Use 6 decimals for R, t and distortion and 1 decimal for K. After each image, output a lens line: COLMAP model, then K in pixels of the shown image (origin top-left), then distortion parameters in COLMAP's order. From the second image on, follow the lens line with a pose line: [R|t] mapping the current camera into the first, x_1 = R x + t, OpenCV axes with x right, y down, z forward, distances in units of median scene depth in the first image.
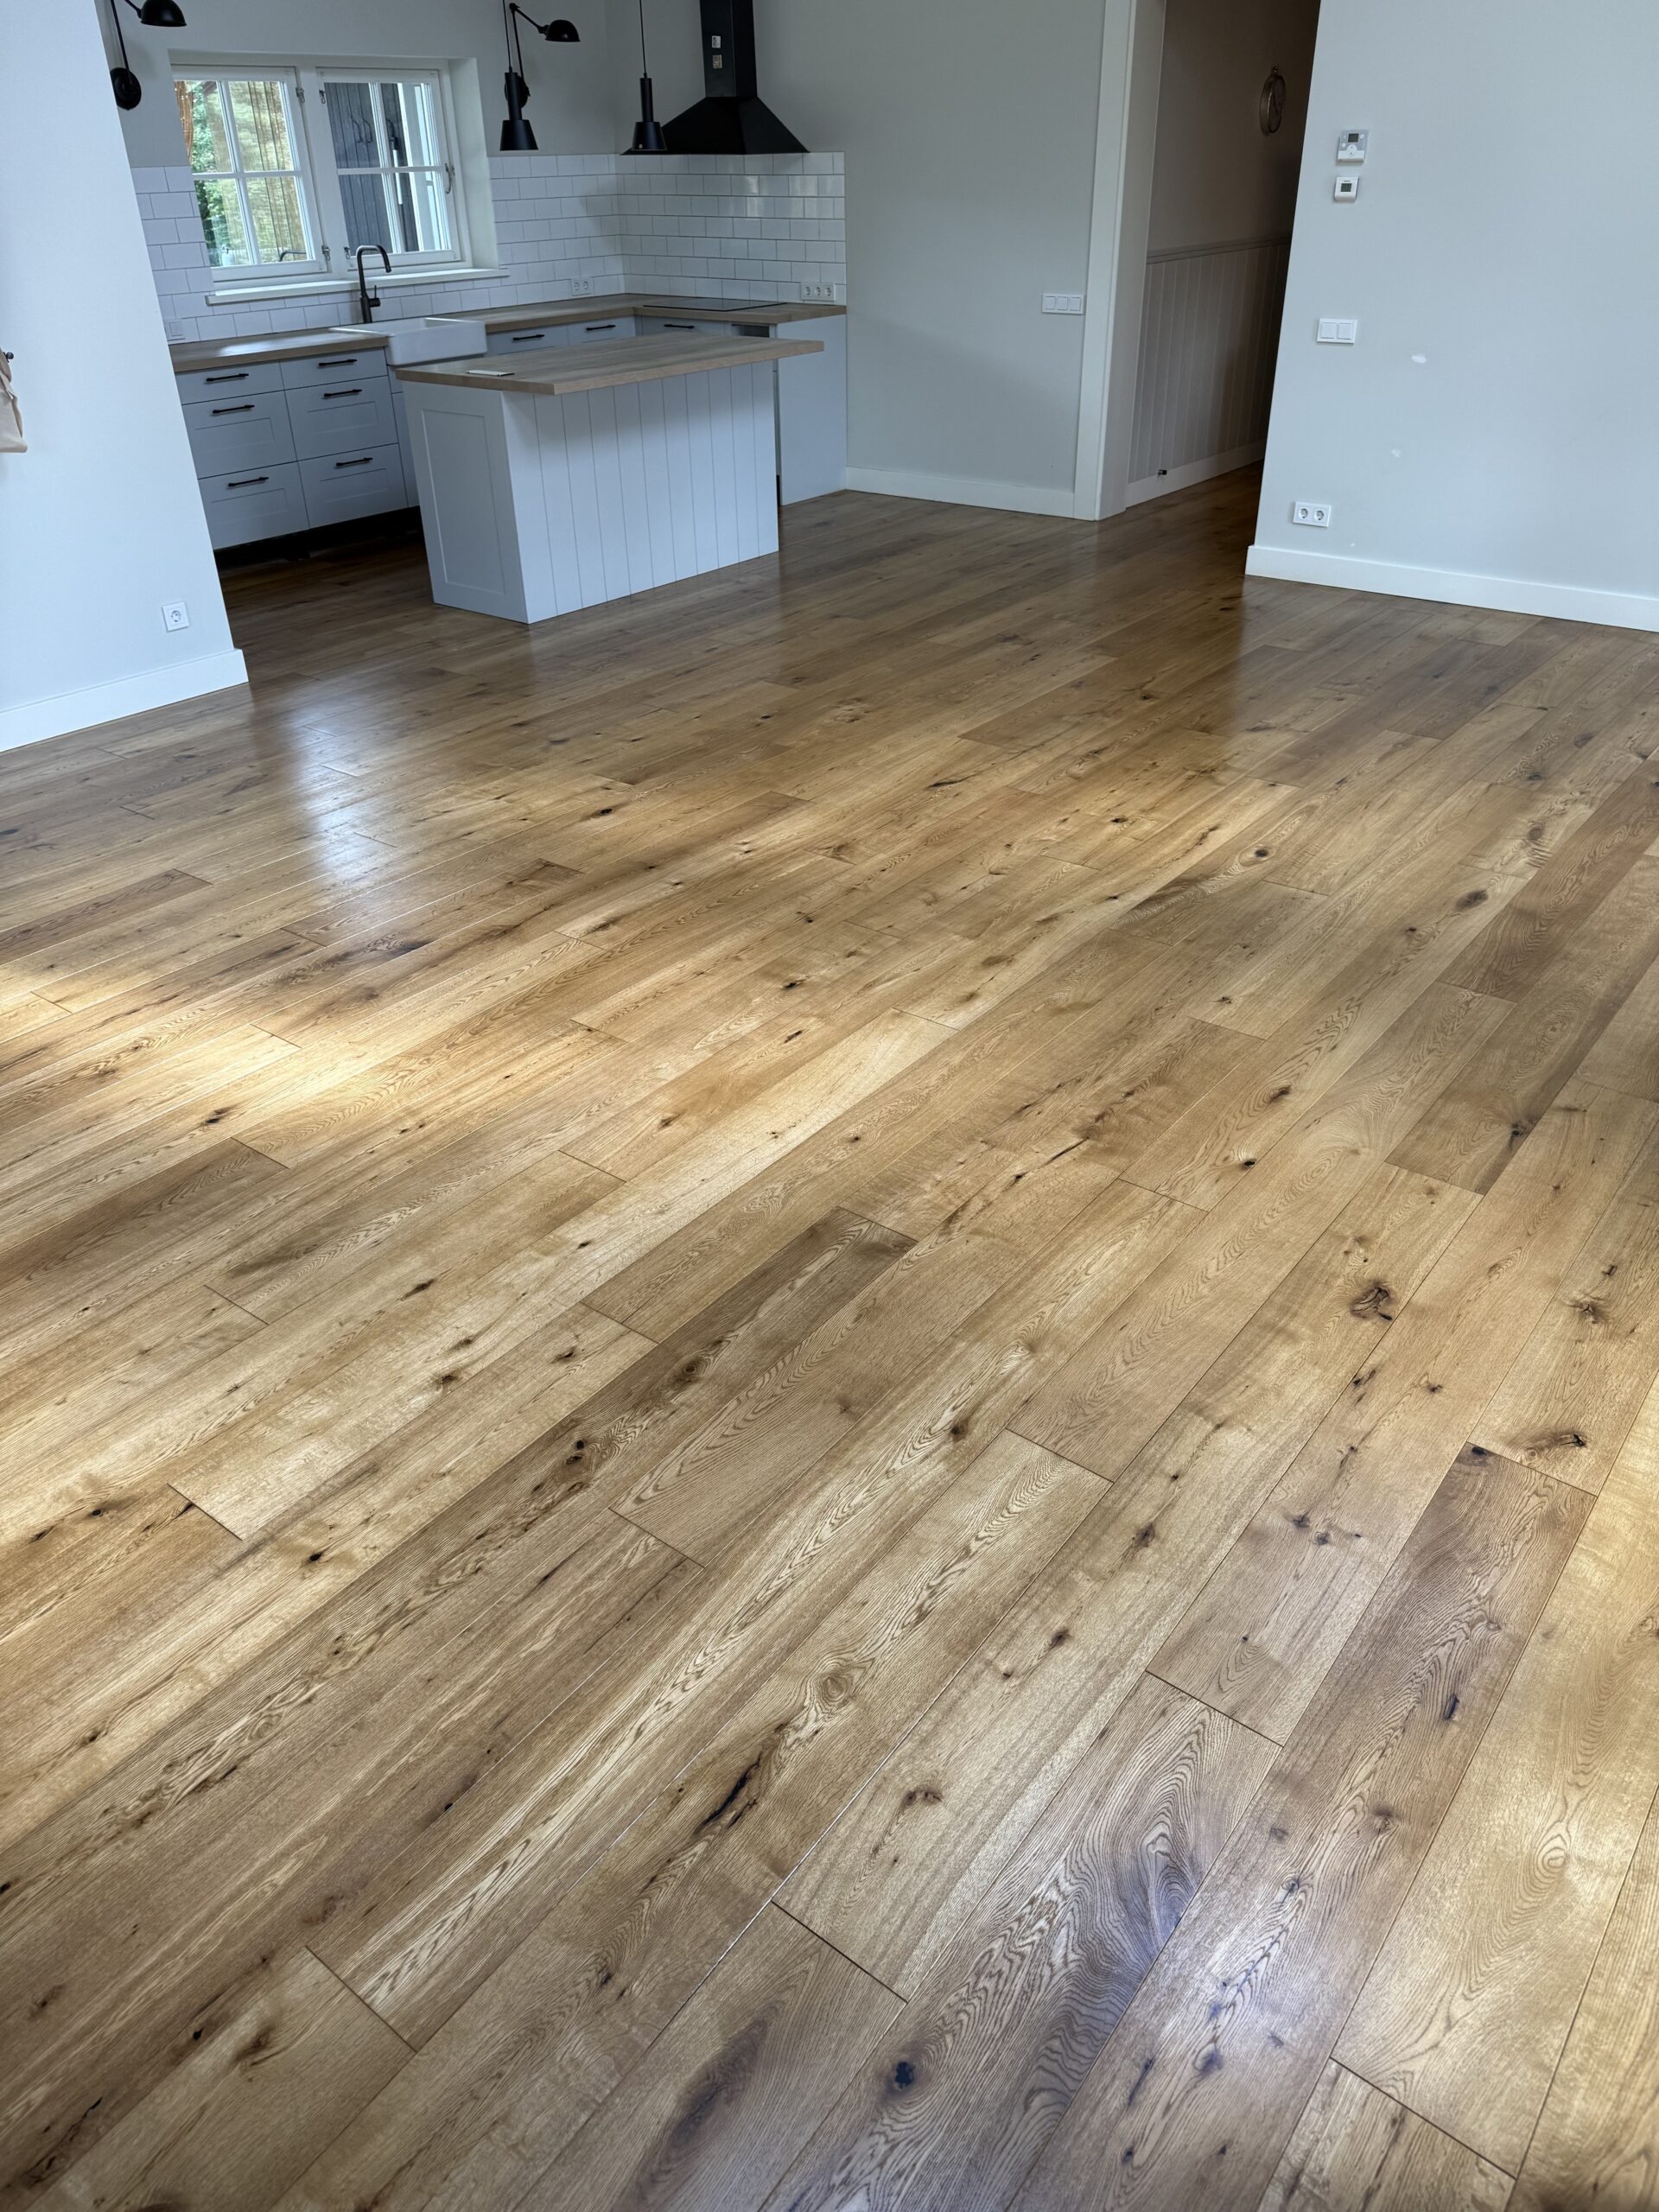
lens RADIAL K [[1565.7, 0, 828.0], [0, 1565.7, 1118.5], [0, 0, 1]] dist [0.059208, -0.081046]
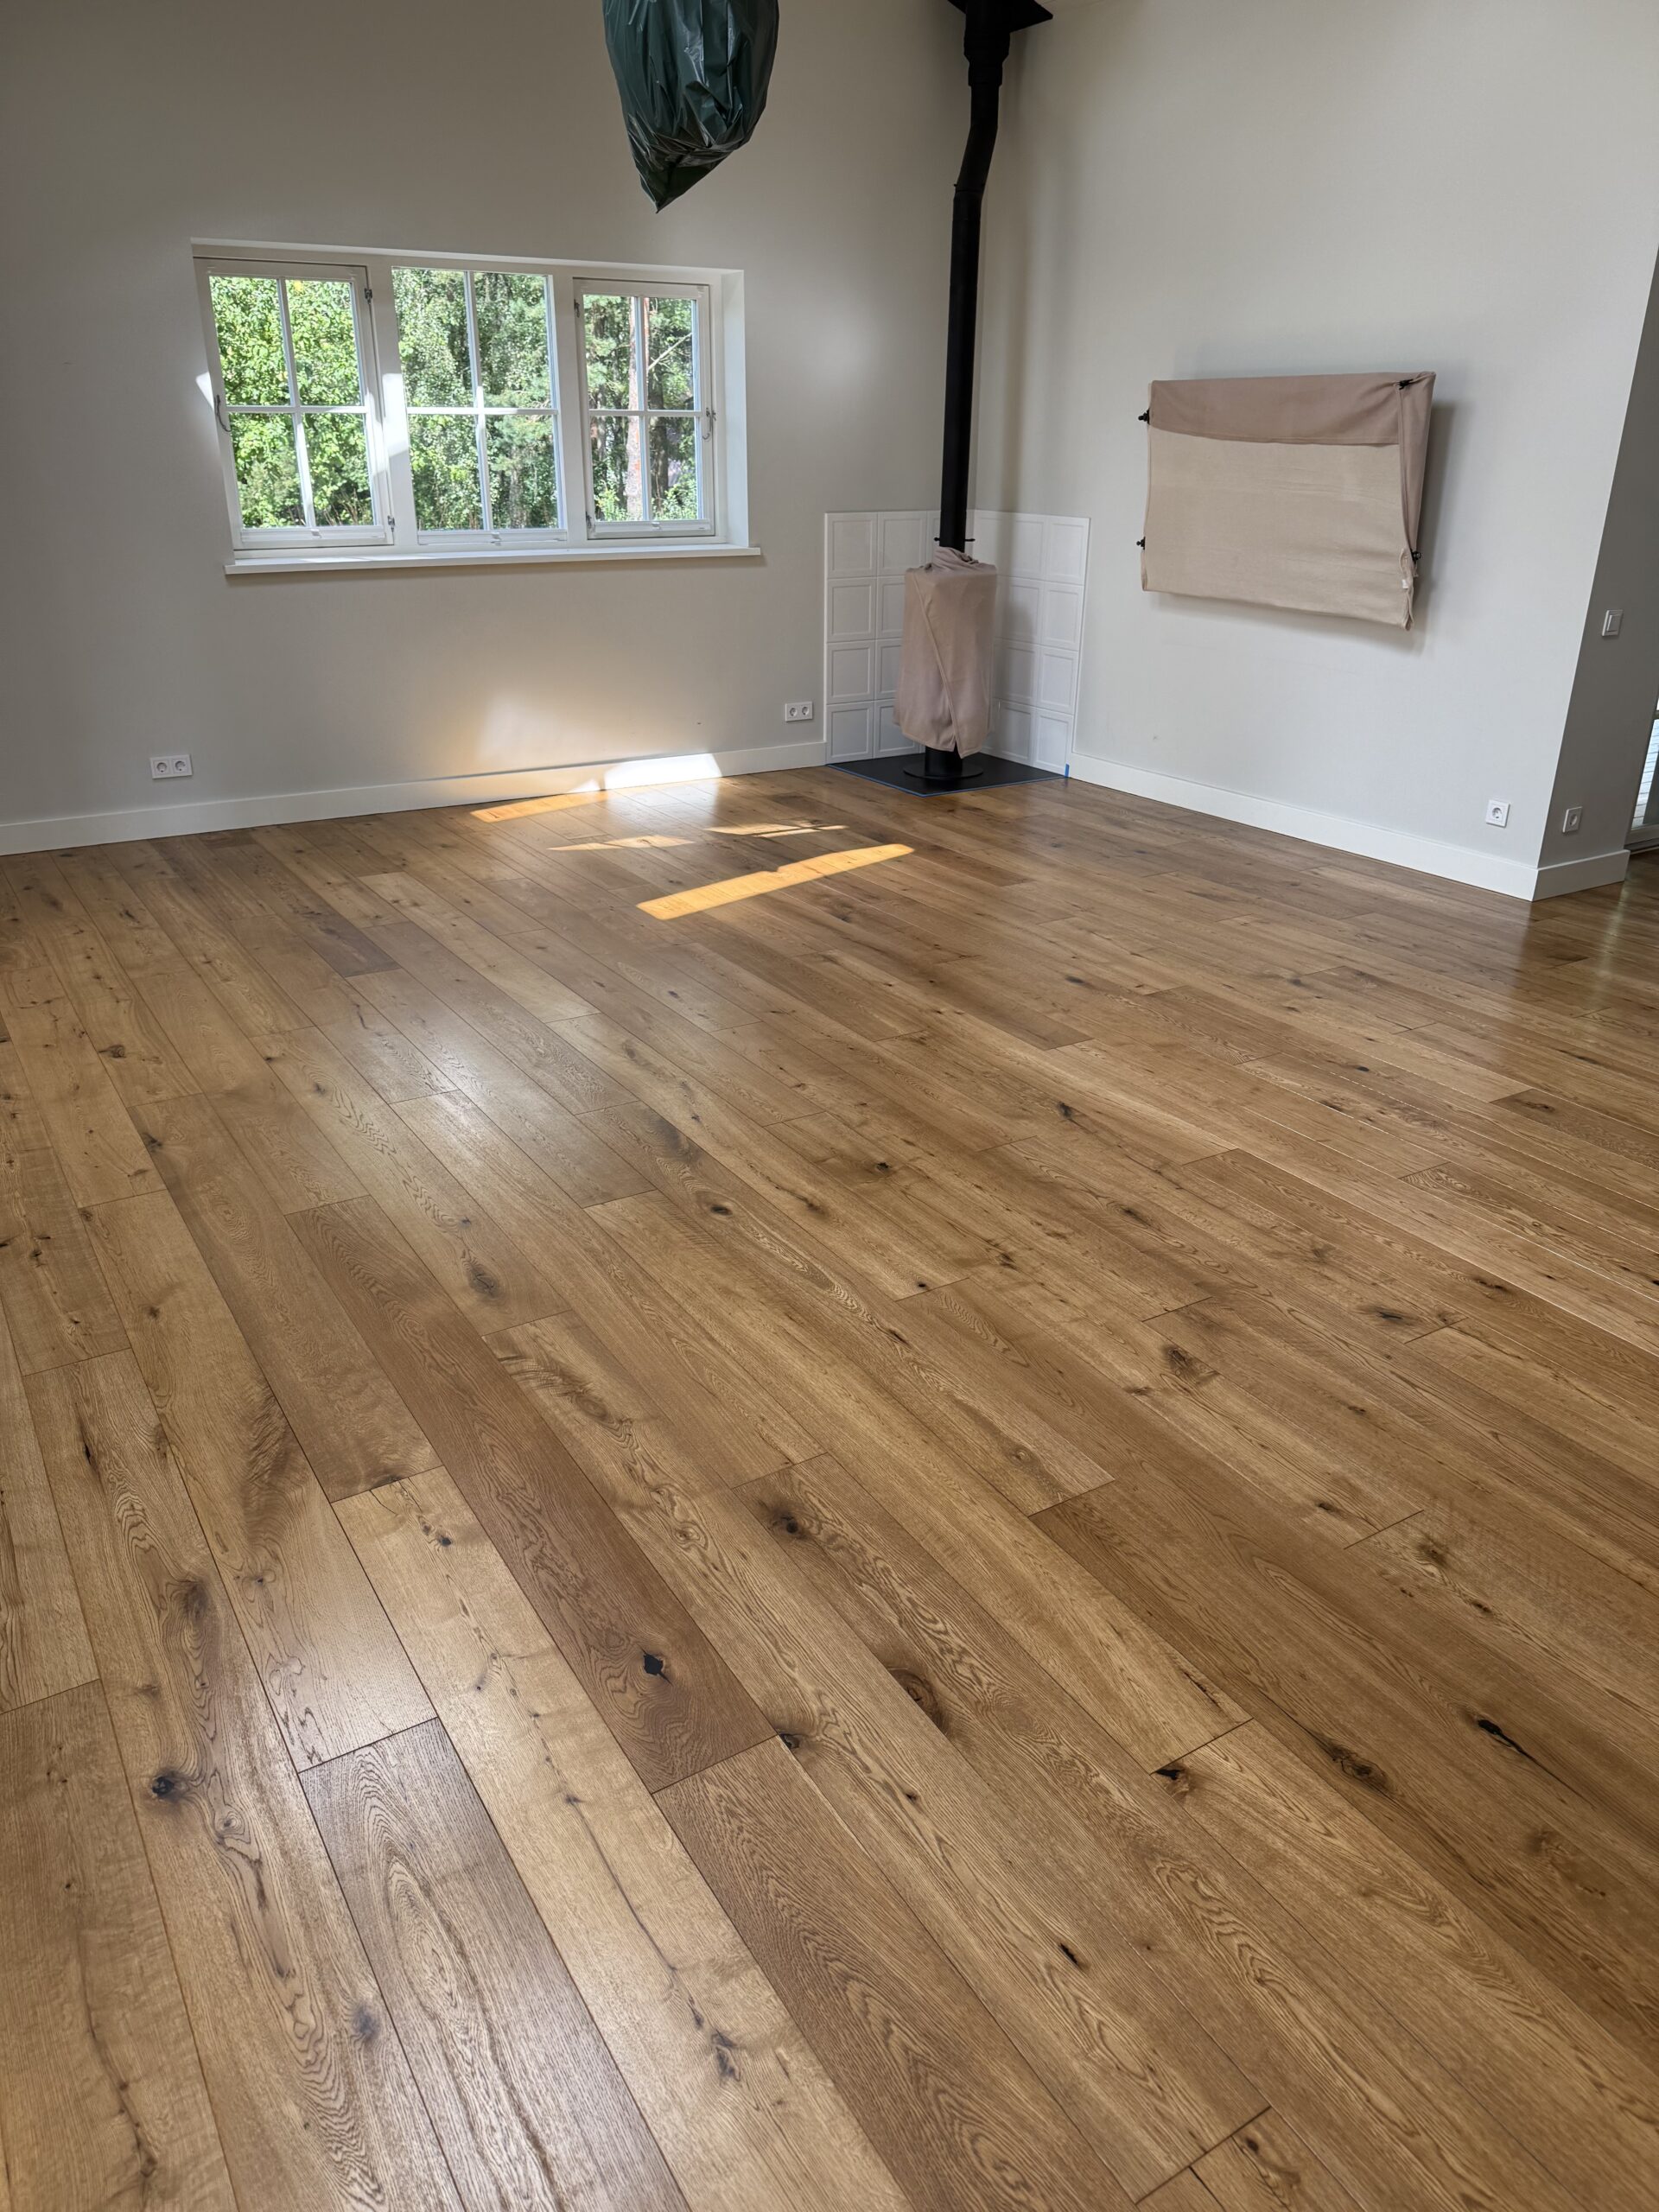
lens RADIAL K [[1565.7, 0, 825.2], [0, 1565.7, 1112.5], [0, 0, 1]] dist [0.059208, -0.081046]
pose [[-0.364403, 0.384257, -0.848267, 0.822173], [-0.488705, 0.696478, 0.525439, -0.584603], [0.792703, 0.606024, -0.066010, 0.951030]]
